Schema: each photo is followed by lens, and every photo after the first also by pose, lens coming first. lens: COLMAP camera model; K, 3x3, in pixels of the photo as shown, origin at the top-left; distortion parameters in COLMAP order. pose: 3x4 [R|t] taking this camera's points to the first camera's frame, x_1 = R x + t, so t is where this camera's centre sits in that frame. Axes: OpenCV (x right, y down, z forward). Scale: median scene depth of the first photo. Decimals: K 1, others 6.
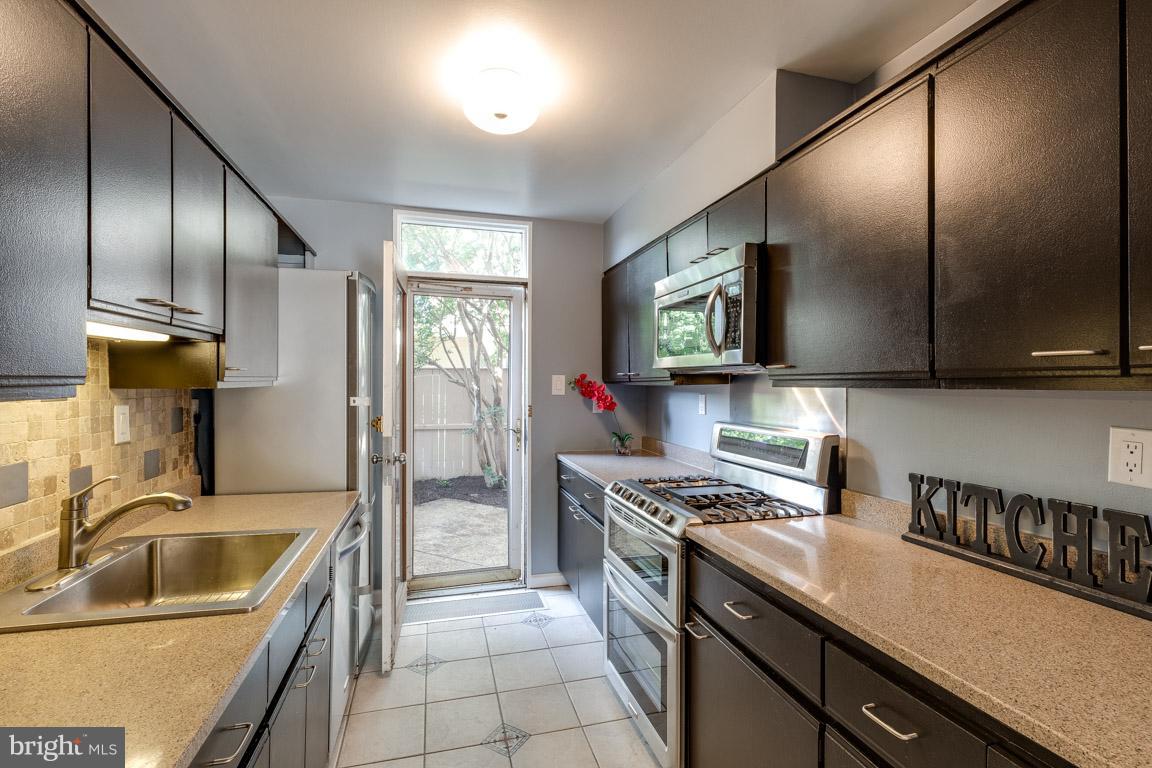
lens RADIAL K [[520.8, 0, 571.6], [0, 520.8, 388.1], [0, 0, 1]] dist [0.000723, 0.000253]
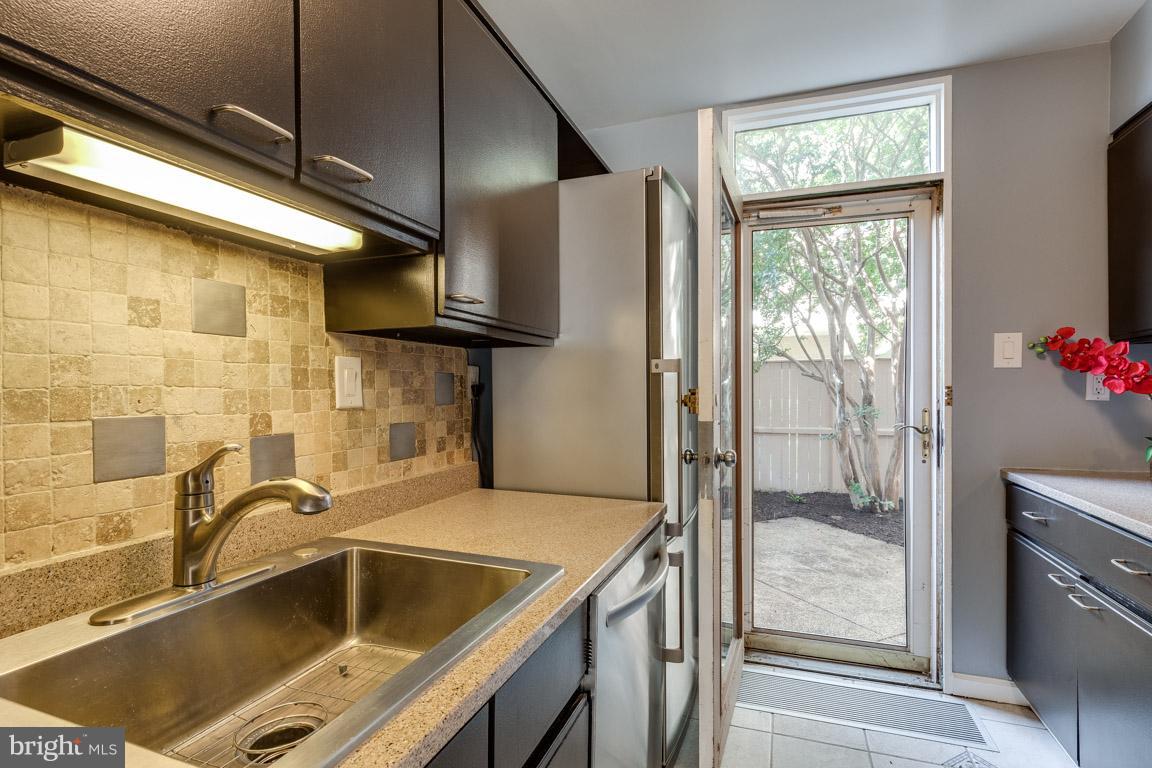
lens RADIAL K [[574.0, 0, 577.0], [0, 574.0, 391.7], [0, 0, 1]] dist [0.004984, -0.001235]
pose [[0.822841, -0.001871, -0.568269, -0.058018], [0.004950, 0.999980, 0.003875, 0.036167], [0.568250, -0.006001, 0.822834, 0.228856]]
